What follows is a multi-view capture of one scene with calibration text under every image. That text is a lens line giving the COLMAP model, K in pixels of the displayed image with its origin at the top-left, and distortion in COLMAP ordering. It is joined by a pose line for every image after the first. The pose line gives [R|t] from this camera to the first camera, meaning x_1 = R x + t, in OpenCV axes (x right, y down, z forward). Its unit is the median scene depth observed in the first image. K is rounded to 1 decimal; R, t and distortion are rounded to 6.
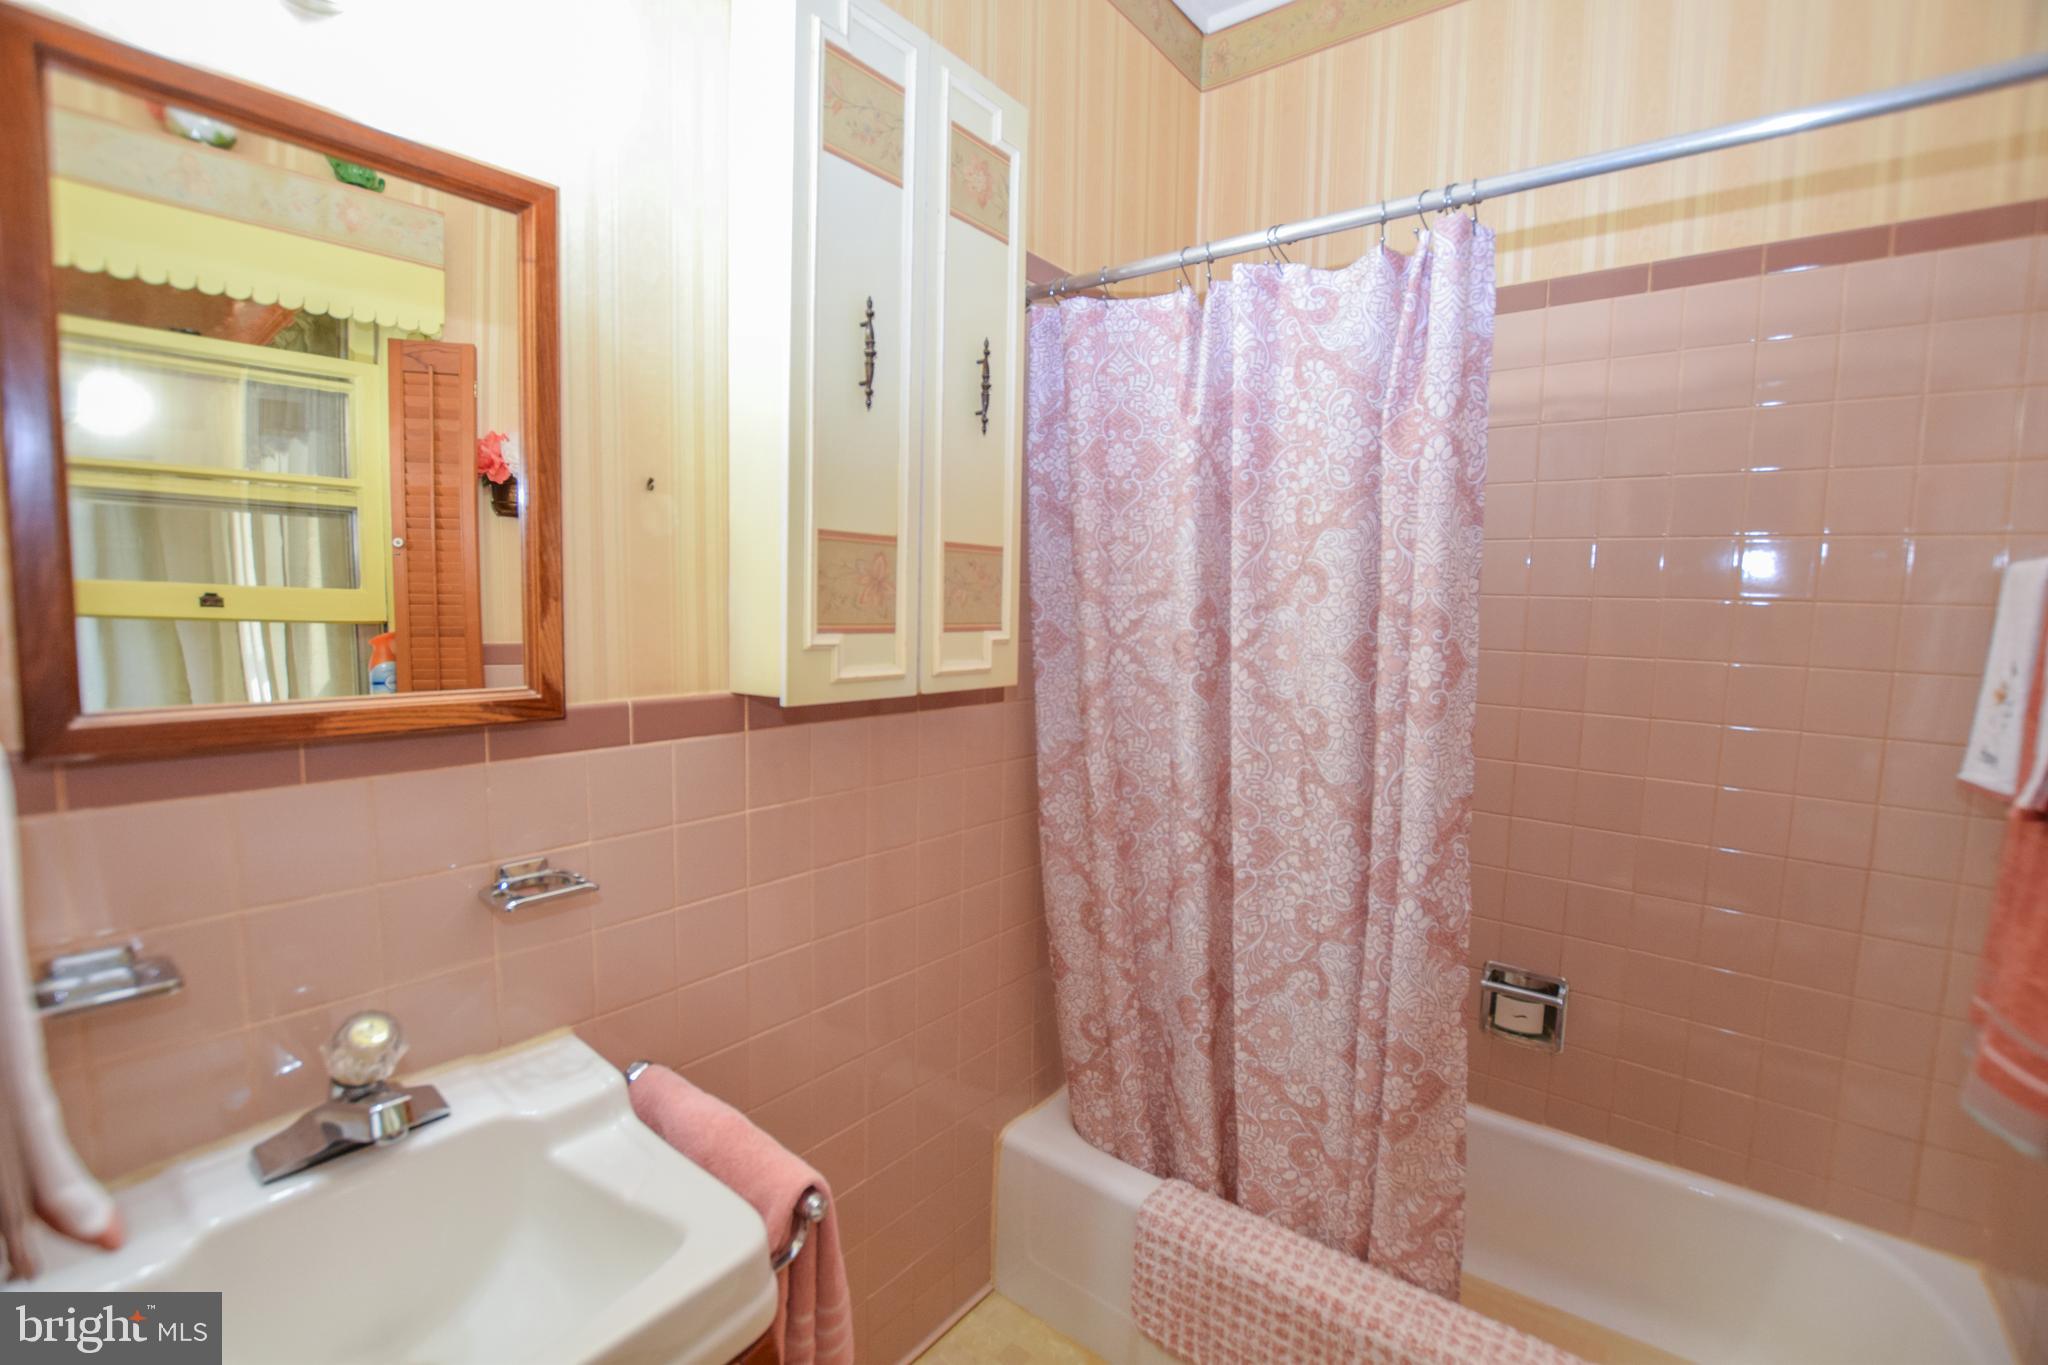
lens RADIAL K [[906.9, 0, 1029.8], [0, 906.9, 683.3], [0, 0, 1]] dist [-0.040752, 0.006111]
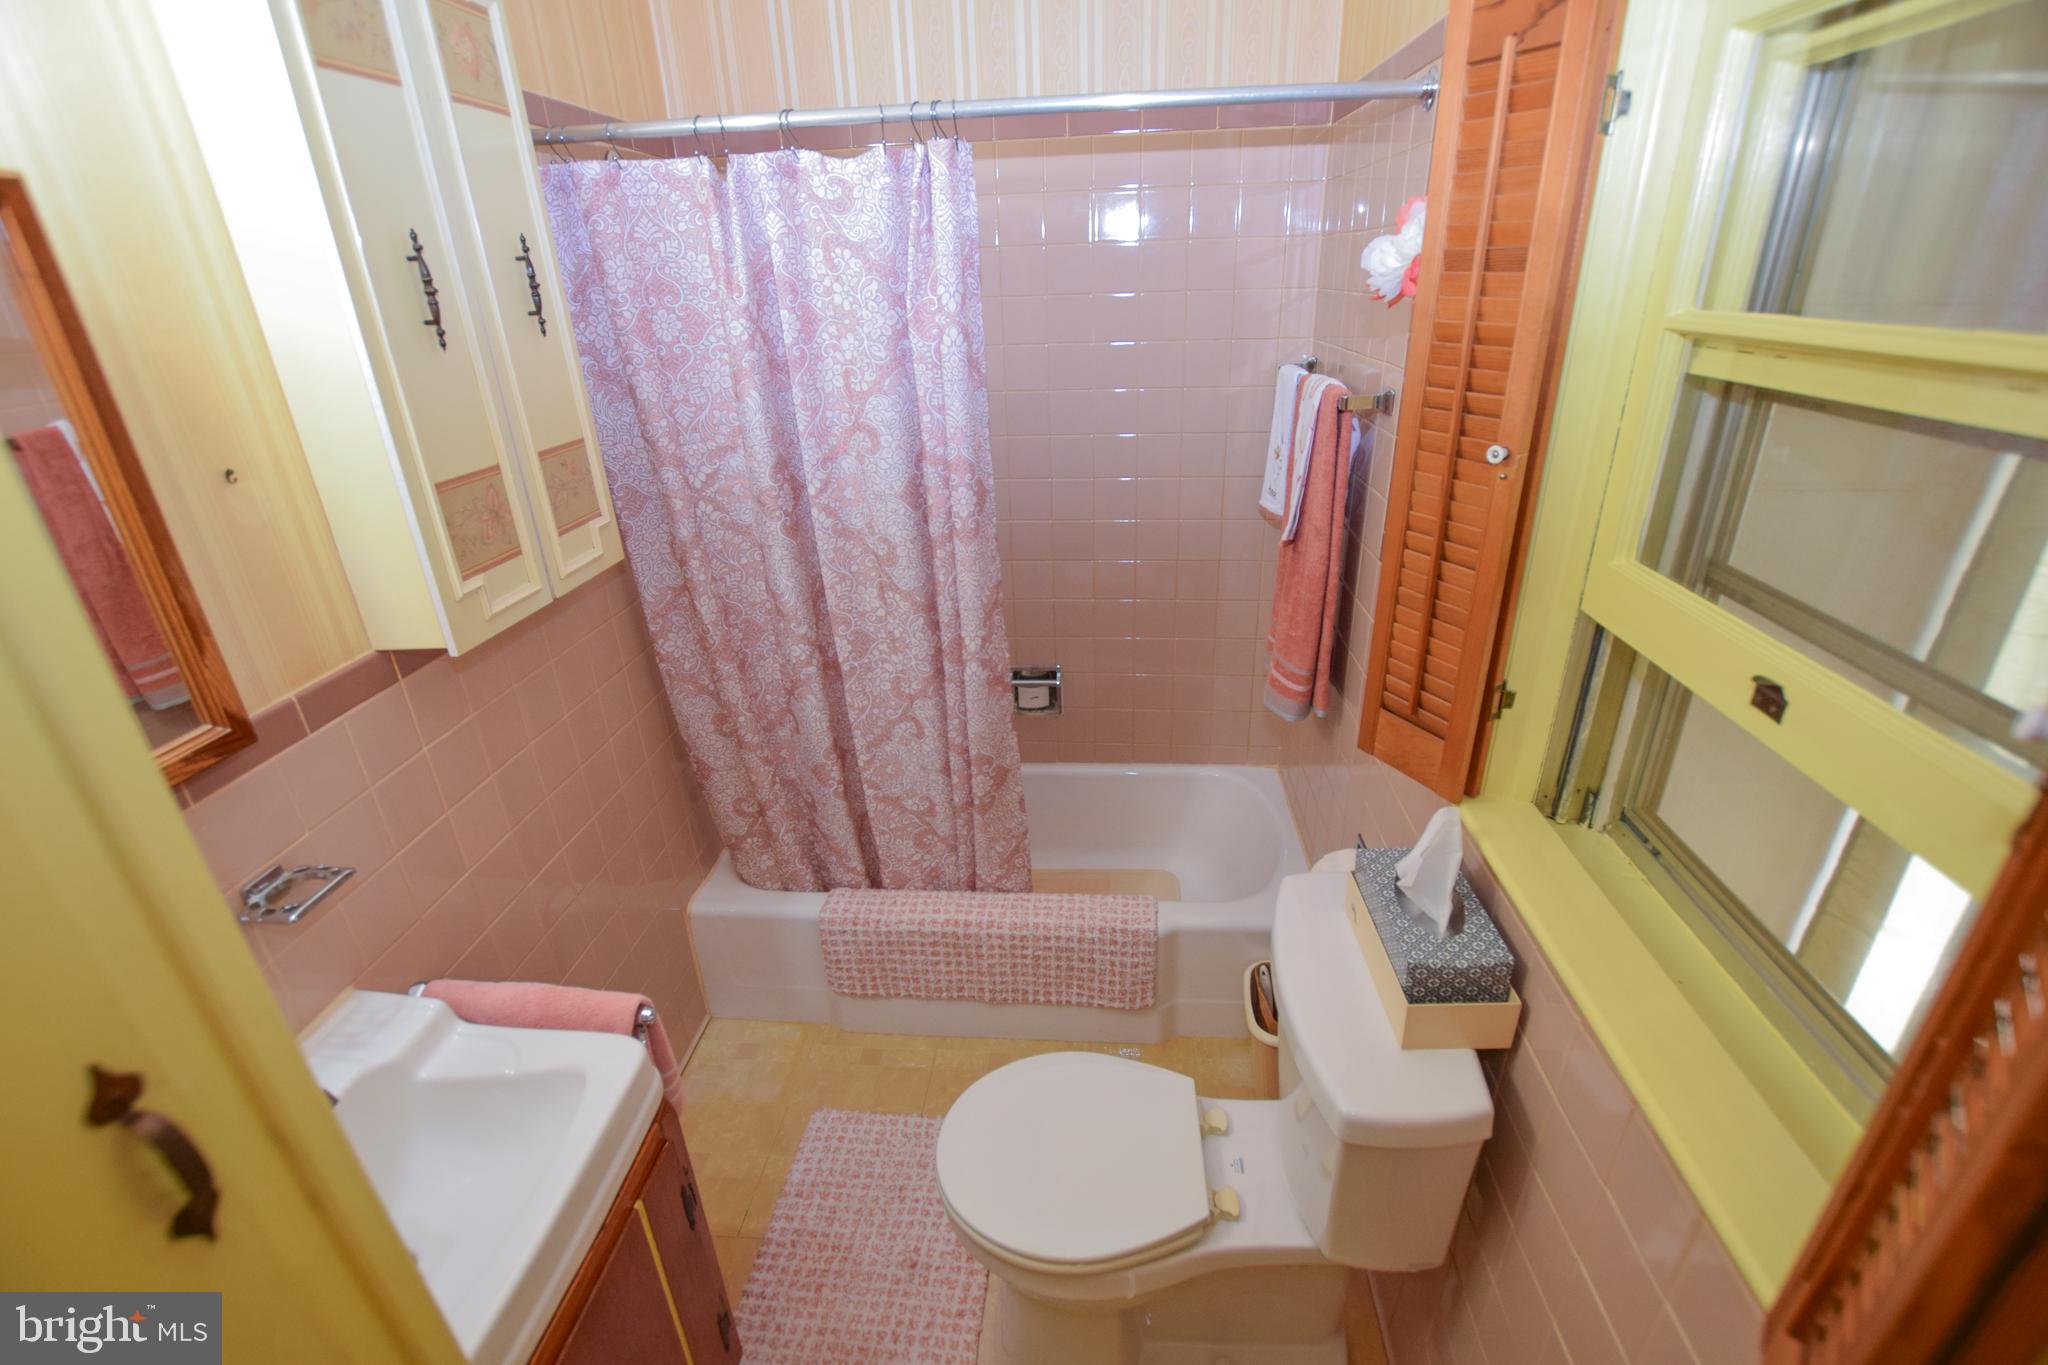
lens RADIAL K [[906.9, 0, 1029.8], [0, 906.9, 683.3], [0, 0, 1]] dist [-0.040752, 0.006111]
pose [[0.834280, -0.276191, 0.477175, -0.177066], [0.105709, 0.929553, 0.353210, -0.203139], [-0.541113, -0.244234, 0.804703, -0.192905]]
